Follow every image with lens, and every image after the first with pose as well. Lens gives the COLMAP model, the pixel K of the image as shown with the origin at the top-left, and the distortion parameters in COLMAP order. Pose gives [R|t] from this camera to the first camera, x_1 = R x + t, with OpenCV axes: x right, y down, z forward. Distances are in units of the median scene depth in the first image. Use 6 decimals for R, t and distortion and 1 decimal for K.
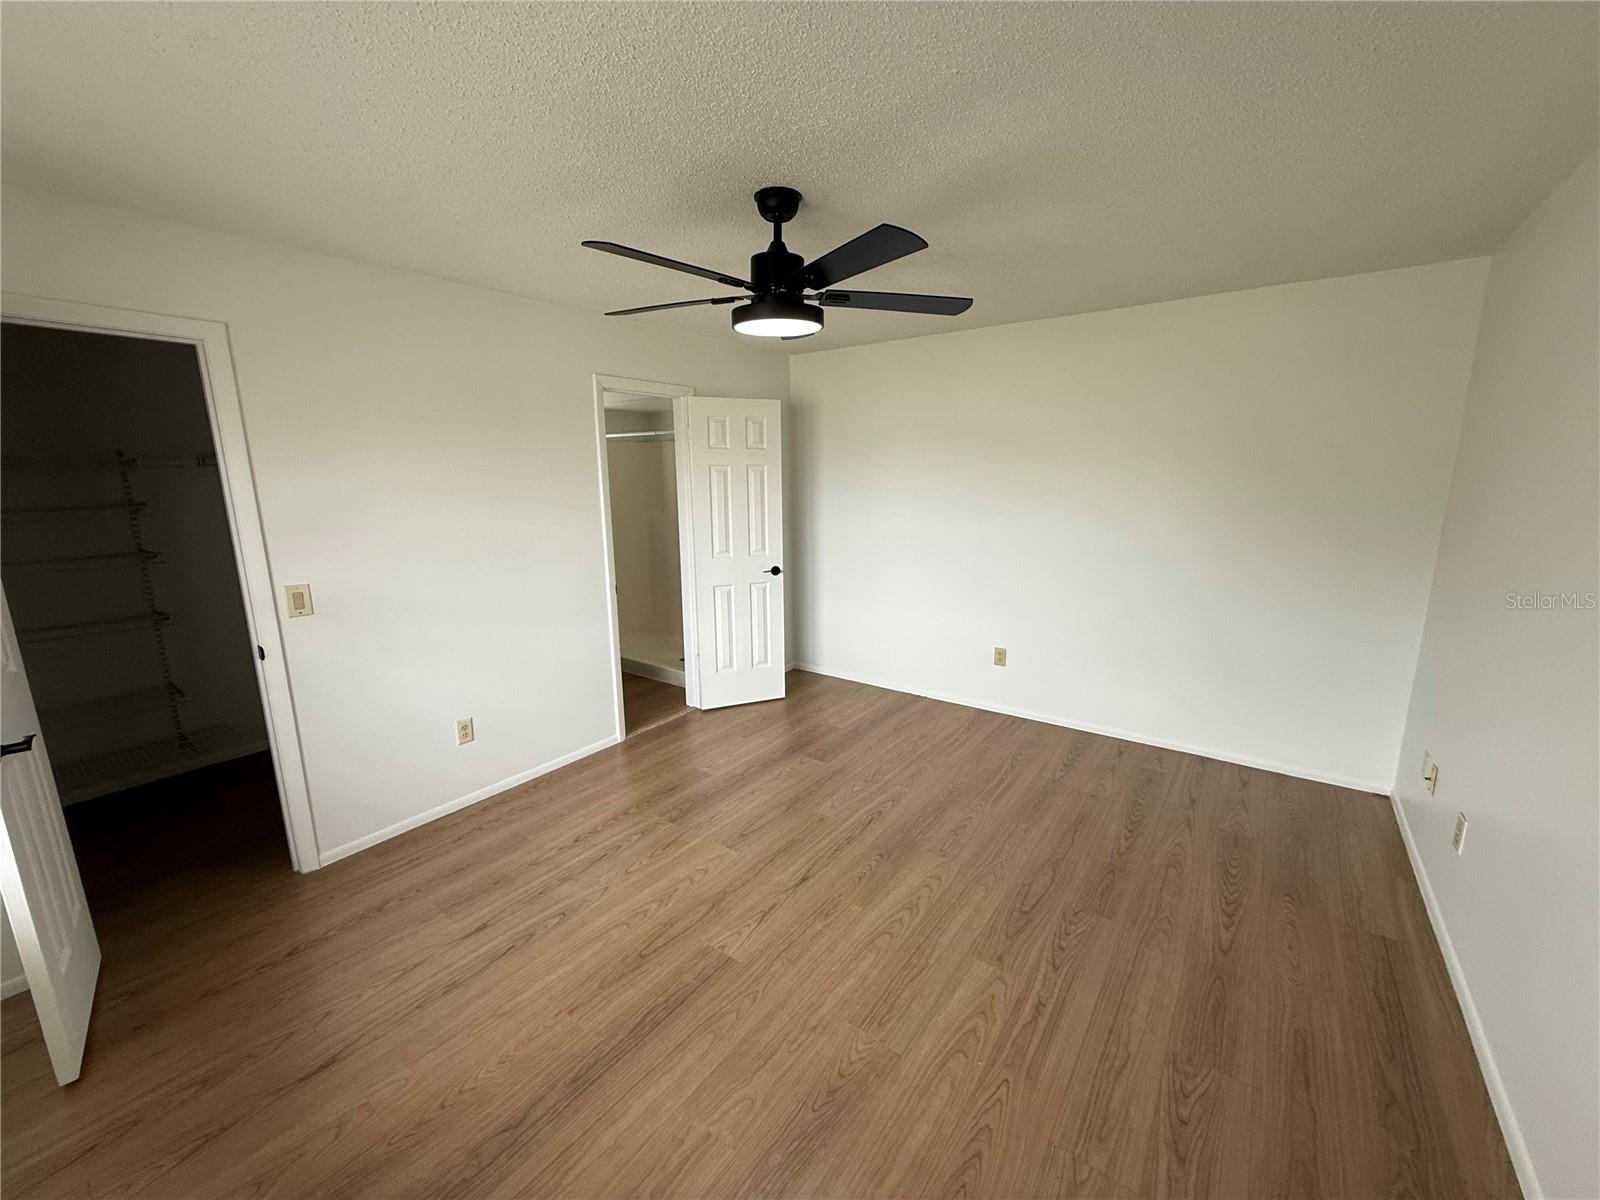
lens RADIAL K [[631.2, 0, 813.0], [0, 631.2, 595.6], [0, 0, 1]] dist [-0.010106, 0.000186]
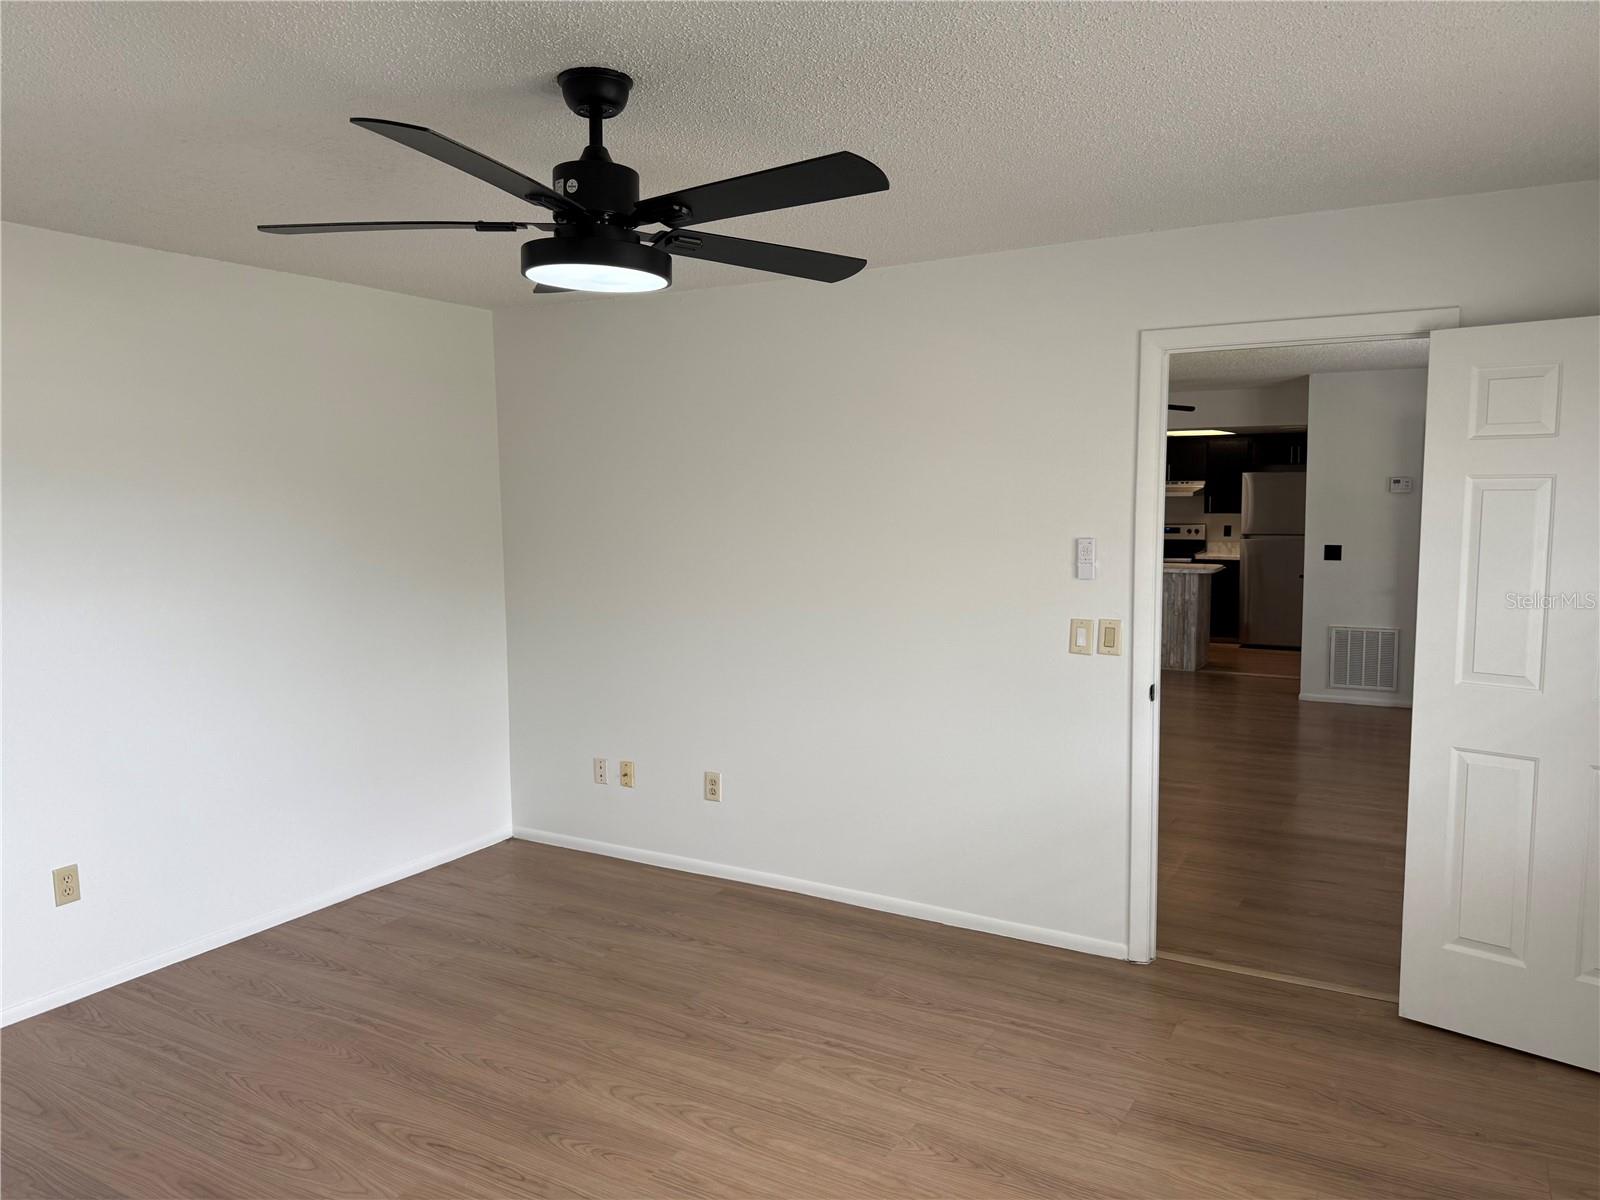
lens RADIAL K [[1139.2, 0, 810.6], [0, 1139.2, 601.9], [0, 0, 1]] dist [0.044650, -0.078824]
pose [[-0.102856, -0.094023, 0.990243, -1.176111], [0.203157, 0.972552, 0.113445, -0.185512], [-0.973729, 0.212843, -0.080931, 0.928800]]
